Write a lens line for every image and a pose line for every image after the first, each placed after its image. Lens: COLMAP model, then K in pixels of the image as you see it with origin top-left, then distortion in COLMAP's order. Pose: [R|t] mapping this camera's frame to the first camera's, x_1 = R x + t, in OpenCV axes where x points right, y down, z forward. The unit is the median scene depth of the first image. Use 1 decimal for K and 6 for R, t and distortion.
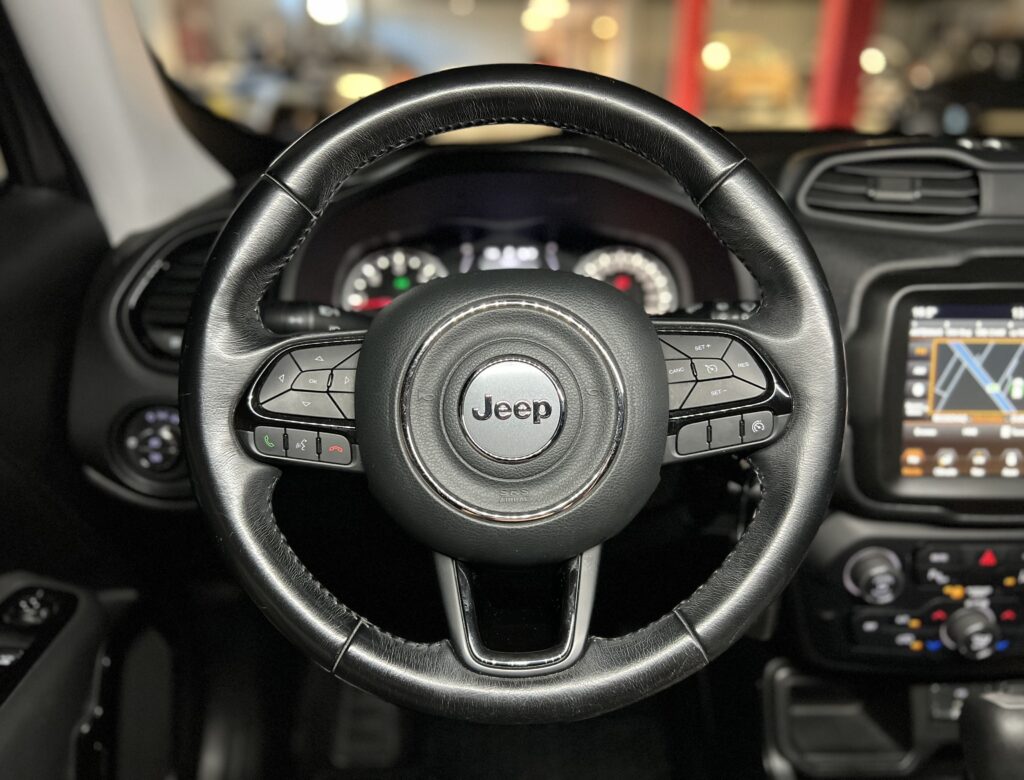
lens RADIAL K [[857.5, 0, 512.0], [0, 857.5, 390.0], [0, 0, 1]] dist [0.000919, 0.000159]
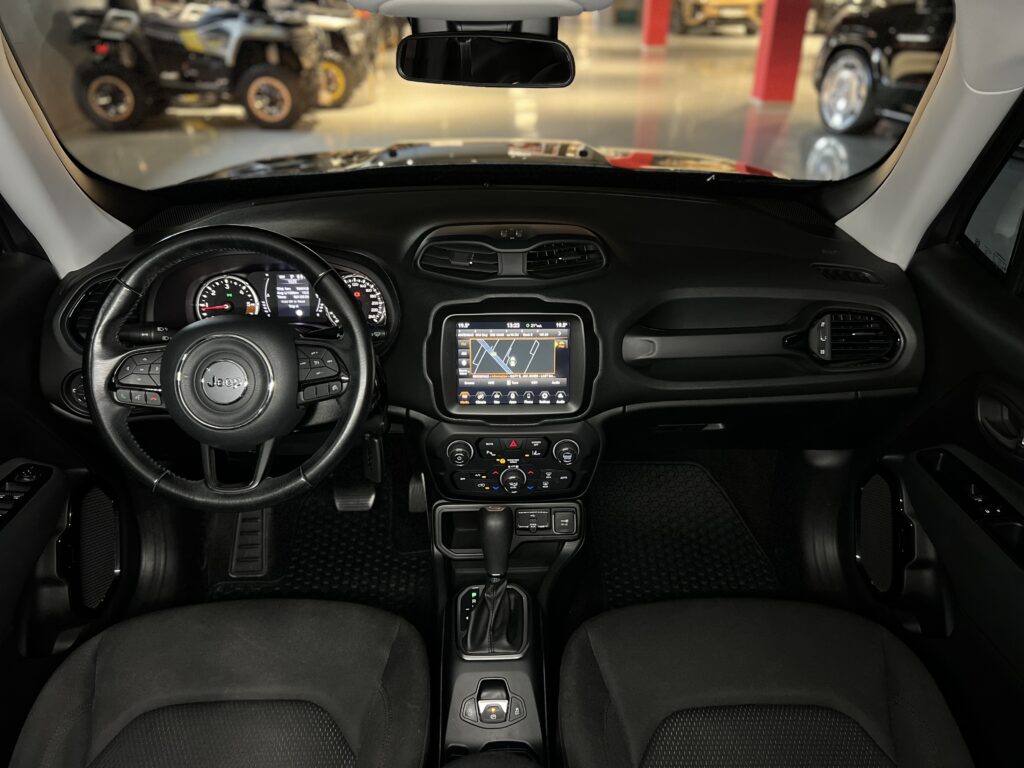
lens RADIAL K [[775.2, 0, 512.0], [0, 775.2, 384.0], [0, 0, 1]] dist [0.002806, -0.003089]
pose [[0.999207, -0.006613, 0.039271, 0.512496], [0.002420, 0.994379, 0.105855, -0.143580], [-0.039750, -0.105676, 0.993606, -0.833751]]
